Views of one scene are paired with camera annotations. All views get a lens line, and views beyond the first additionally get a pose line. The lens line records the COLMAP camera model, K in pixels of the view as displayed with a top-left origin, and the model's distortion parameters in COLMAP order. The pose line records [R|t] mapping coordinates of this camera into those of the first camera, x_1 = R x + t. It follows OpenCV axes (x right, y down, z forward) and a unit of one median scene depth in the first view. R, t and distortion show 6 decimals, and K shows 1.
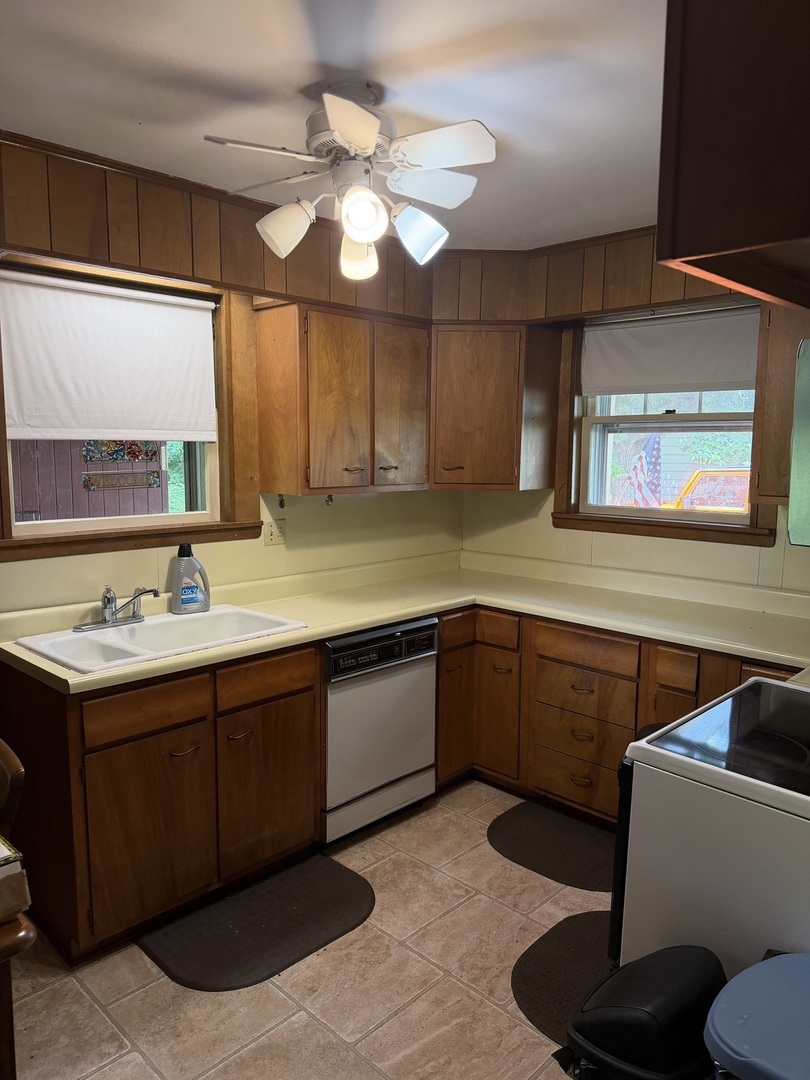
lens RADIAL K [[764.1, 0, 400.4], [0, 764.1, 545.4], [0, 0, 1]] dist [0.061303, -0.064705]
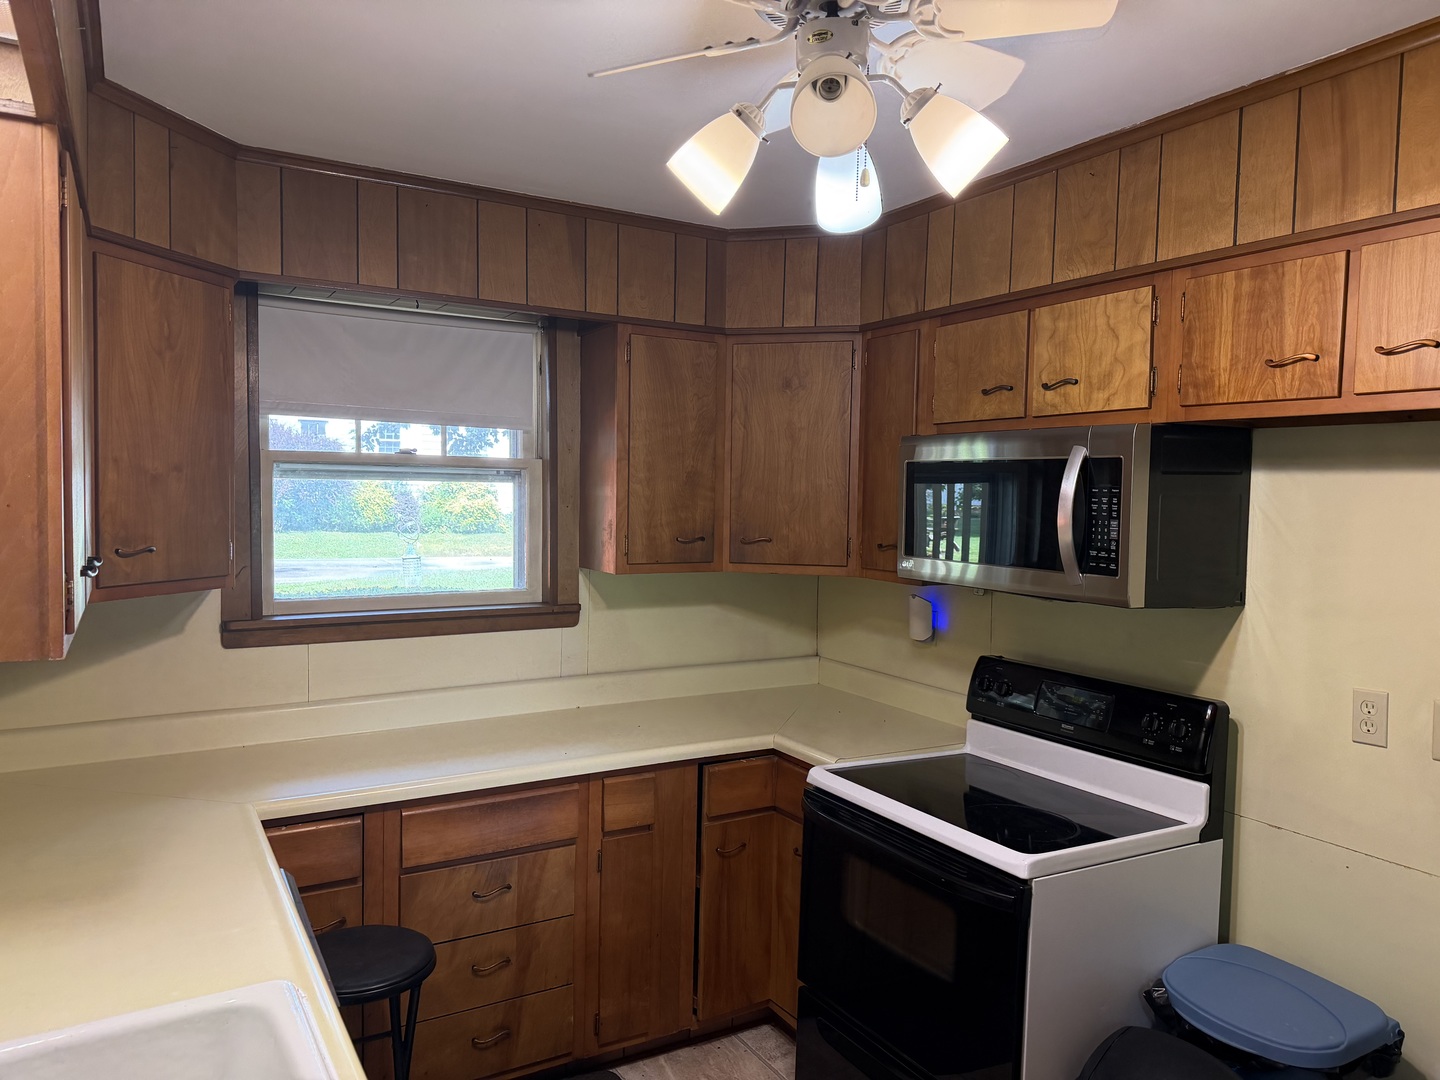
lens RADIAL K [[1018.8, 0, 718.3], [0, 1018.8, 534.0], [0, 0, 1]] dist [0.061303, -0.064705]
pose [[0.261177, -0.042192, 0.964368, -0.493982], [0.115010, 0.993288, 0.012309, -0.087896], [-0.958415, 0.107697, 0.264276, 0.555929]]
